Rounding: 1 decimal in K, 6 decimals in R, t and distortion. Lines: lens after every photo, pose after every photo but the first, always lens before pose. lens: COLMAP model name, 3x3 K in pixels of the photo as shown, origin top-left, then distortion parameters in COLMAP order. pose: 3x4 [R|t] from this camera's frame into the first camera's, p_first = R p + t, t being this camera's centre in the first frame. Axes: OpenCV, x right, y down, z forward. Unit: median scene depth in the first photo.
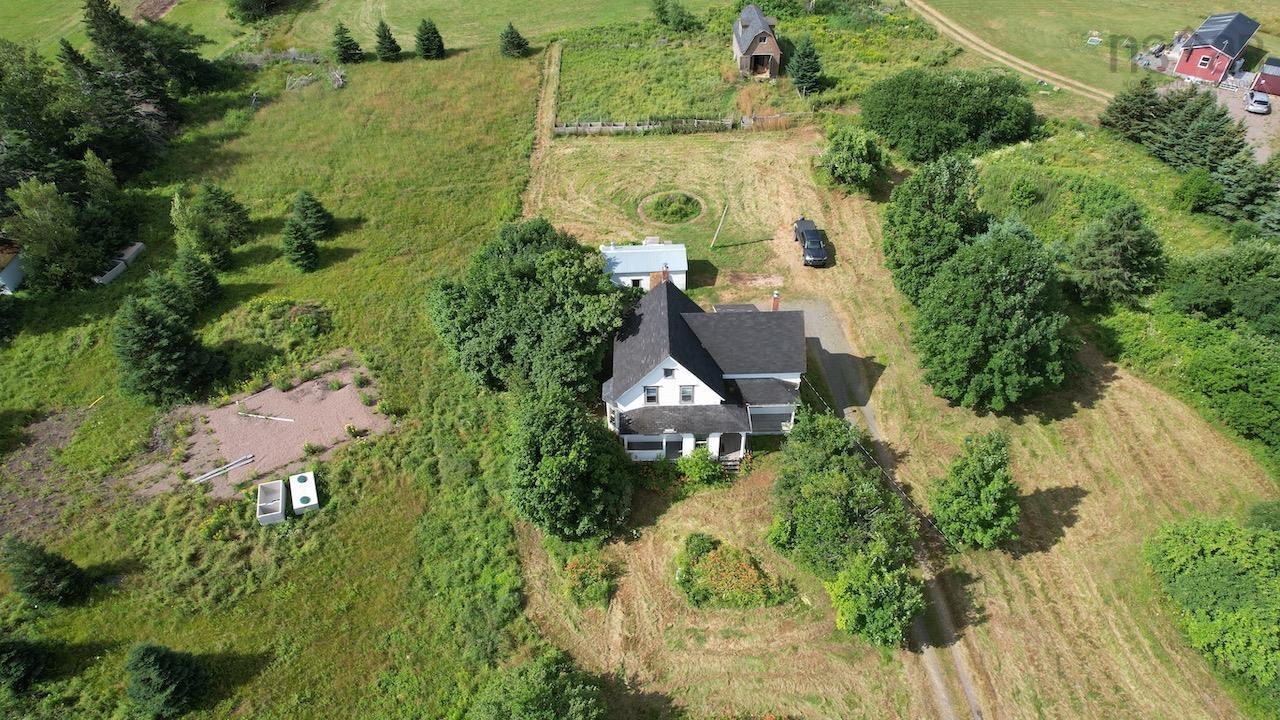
lens RADIAL K [[817.9, 0, 639.8], [0, 817.9, 360.8], [0, 0, 1]] dist [-0.033840, 0.017000]
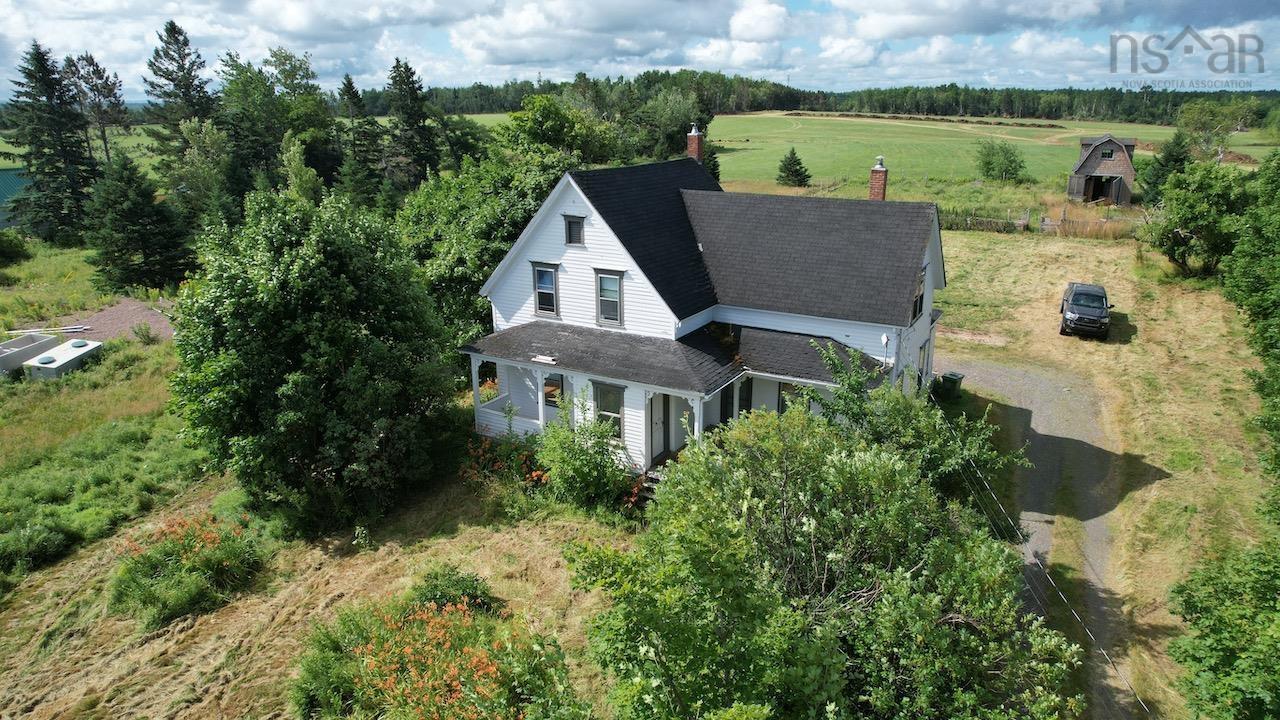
lens RADIAL K [[817.9, 0, 642.2], [0, 817.9, 358.8], [0, 0, 1]] dist [-0.033840, 0.017000]
pose [[0.862310, 0.169663, -0.477112, 0.292238], [-0.349229, 0.881534, -0.317704, 0.205969], [0.366688, 0.440581, 0.819407, 0.642348]]
